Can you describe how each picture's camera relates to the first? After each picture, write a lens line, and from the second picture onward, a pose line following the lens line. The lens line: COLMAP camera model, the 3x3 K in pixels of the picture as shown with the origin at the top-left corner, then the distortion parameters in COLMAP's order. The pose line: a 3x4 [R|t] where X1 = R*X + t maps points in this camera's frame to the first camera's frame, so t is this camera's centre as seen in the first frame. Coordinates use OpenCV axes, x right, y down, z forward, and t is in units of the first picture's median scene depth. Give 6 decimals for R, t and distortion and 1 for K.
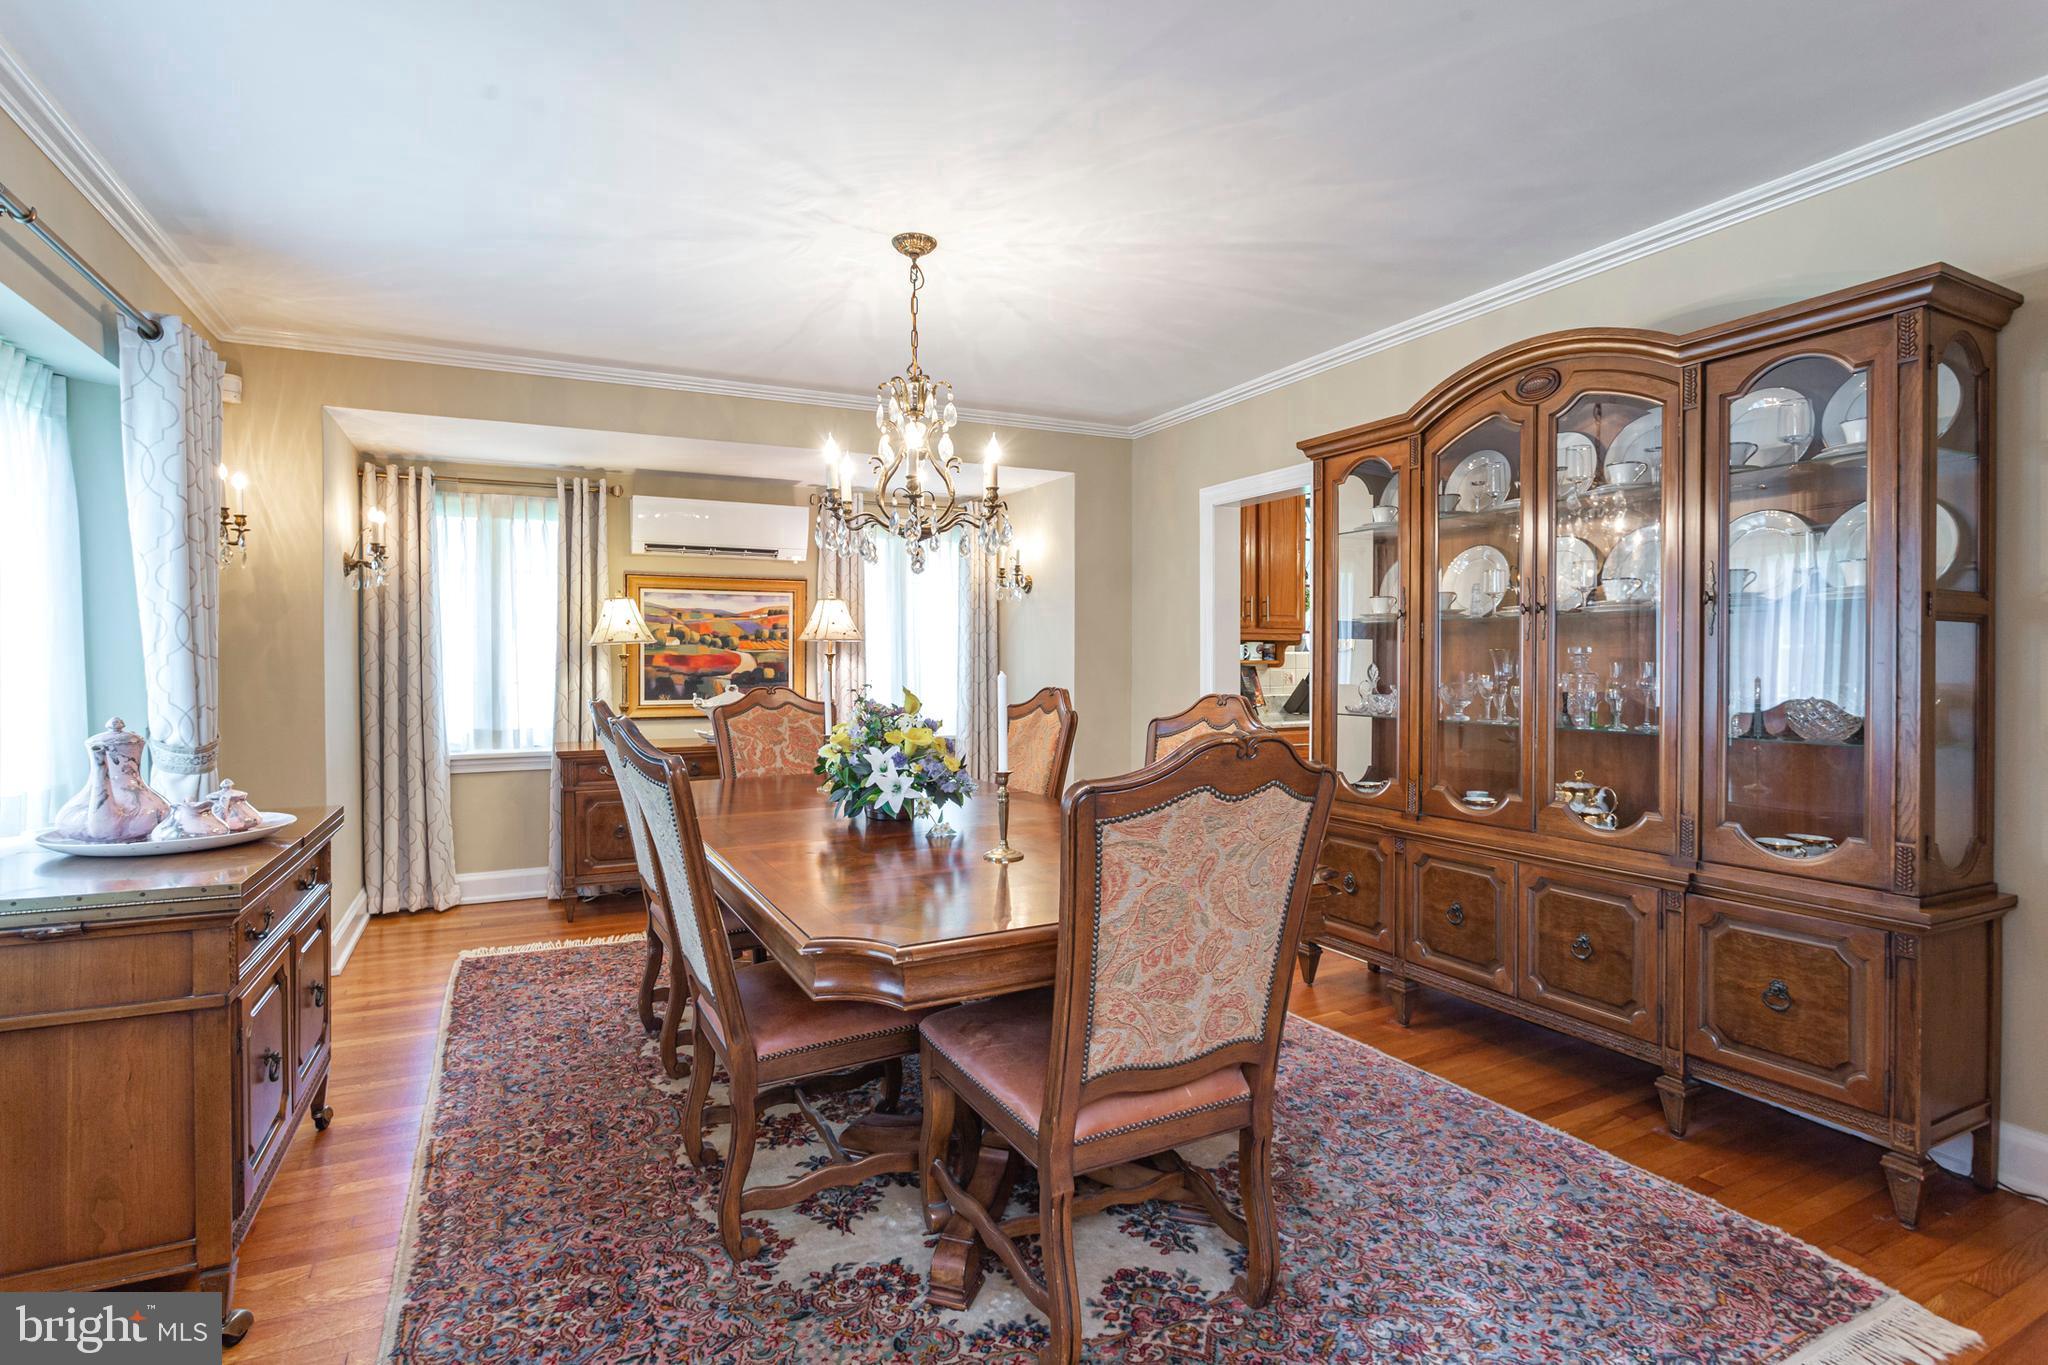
lens RADIAL K [[986.8, 0, 1005.0], [0, 986.8, 663.6], [0, 0, 1]] dist [-0.023506, 0.016549]
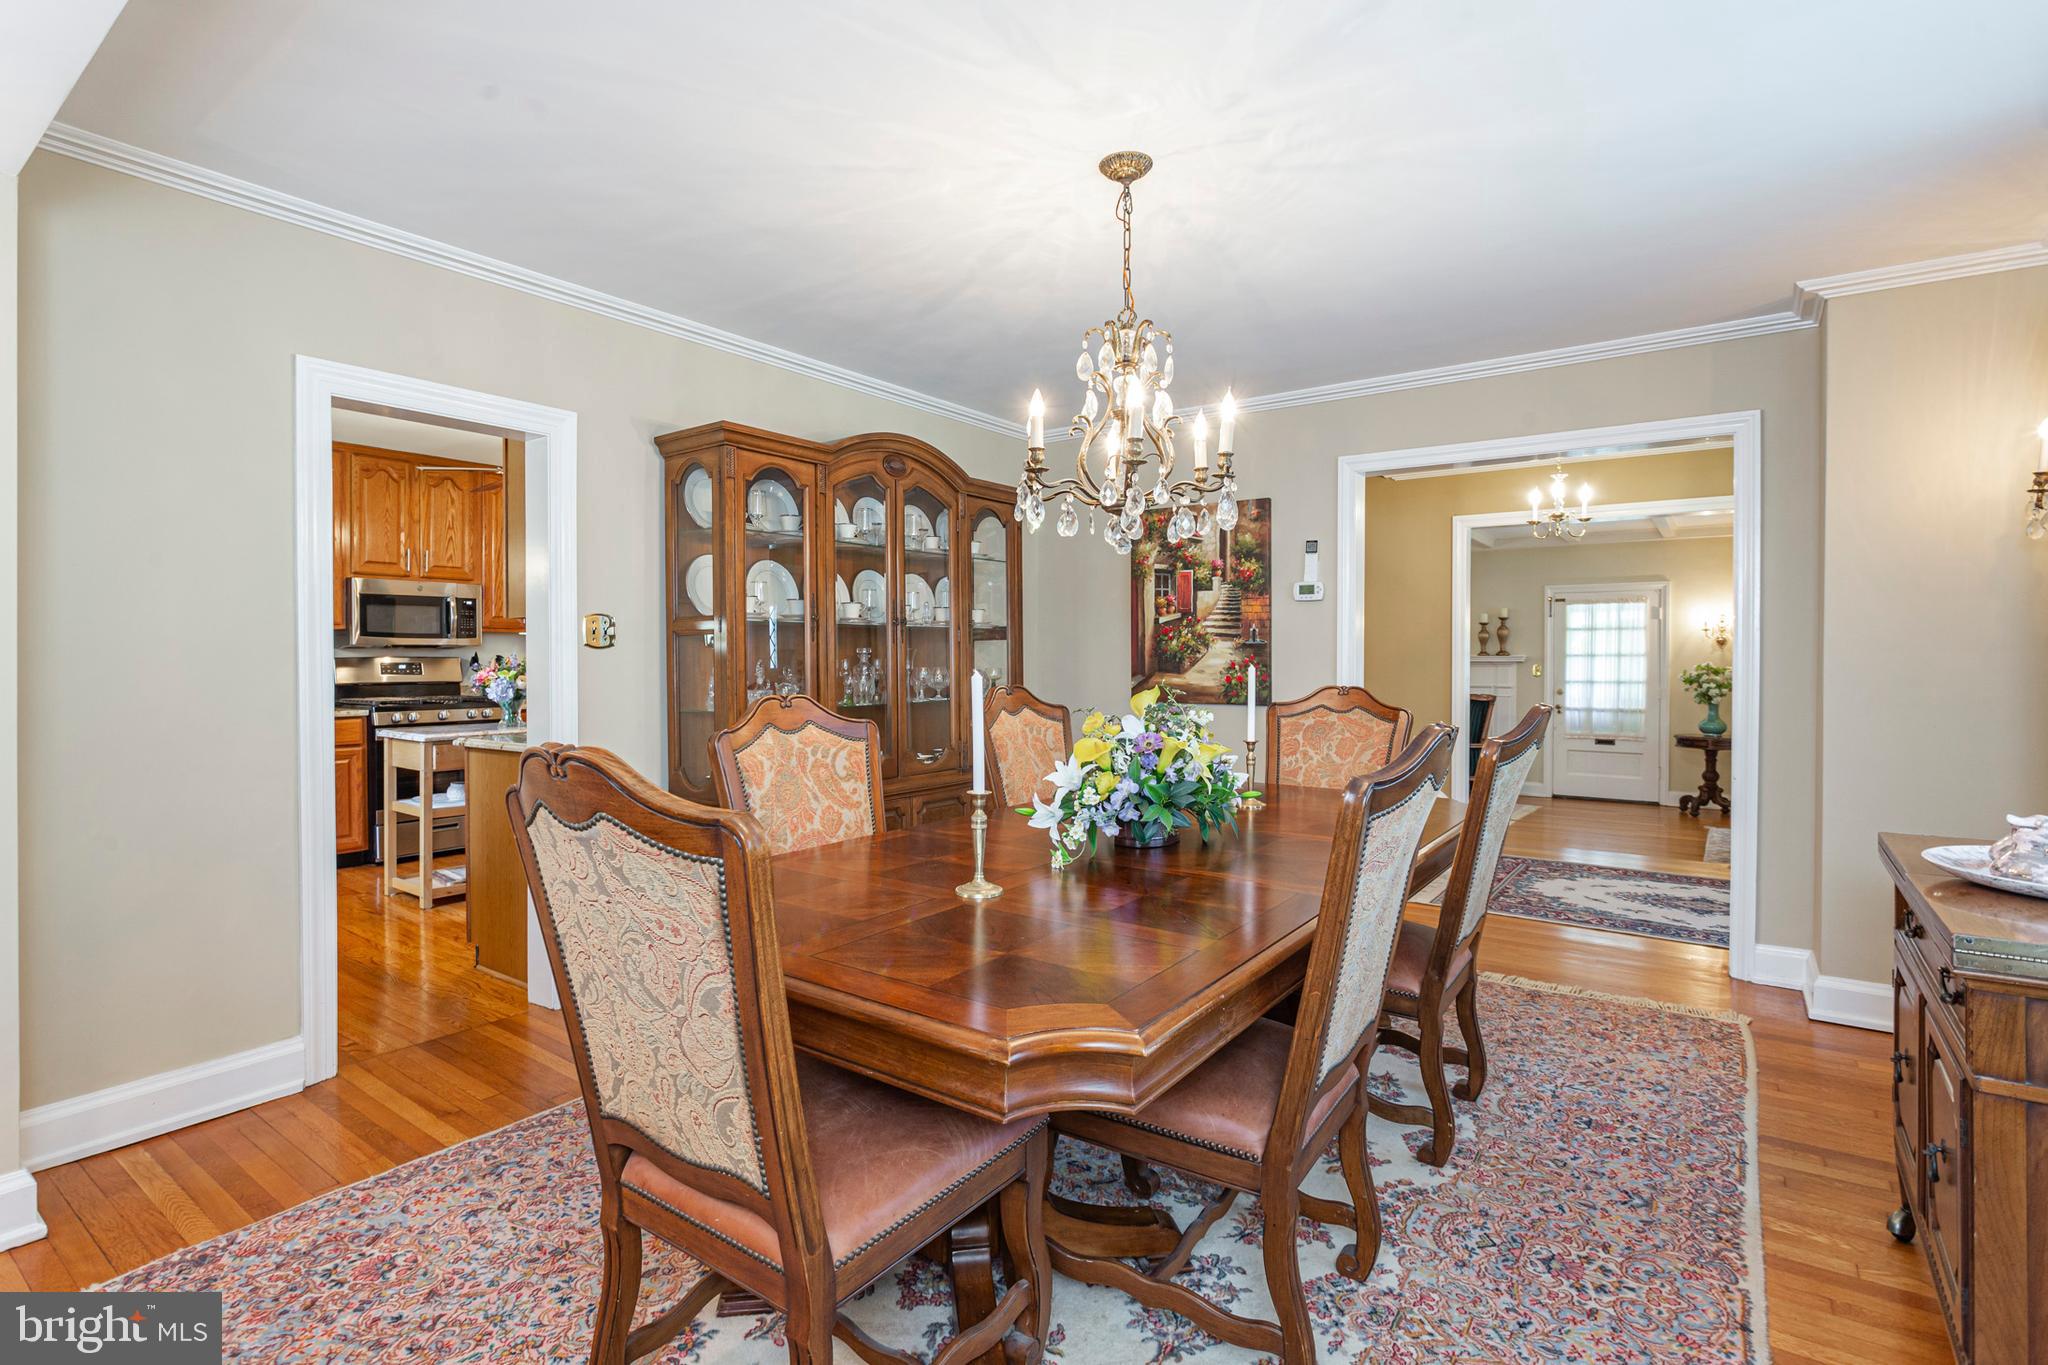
lens RADIAL K [[986.8, 0, 1005.0], [0, 986.8, 663.6], [0, 0, 1]] dist [-0.023506, 0.016549]
pose [[-0.451573, -0.004490, 0.892223, -0.944092], [0.006938, 0.999939, 0.008544, -0.005908], [-0.892207, 0.010049, -0.451515, 1.737760]]
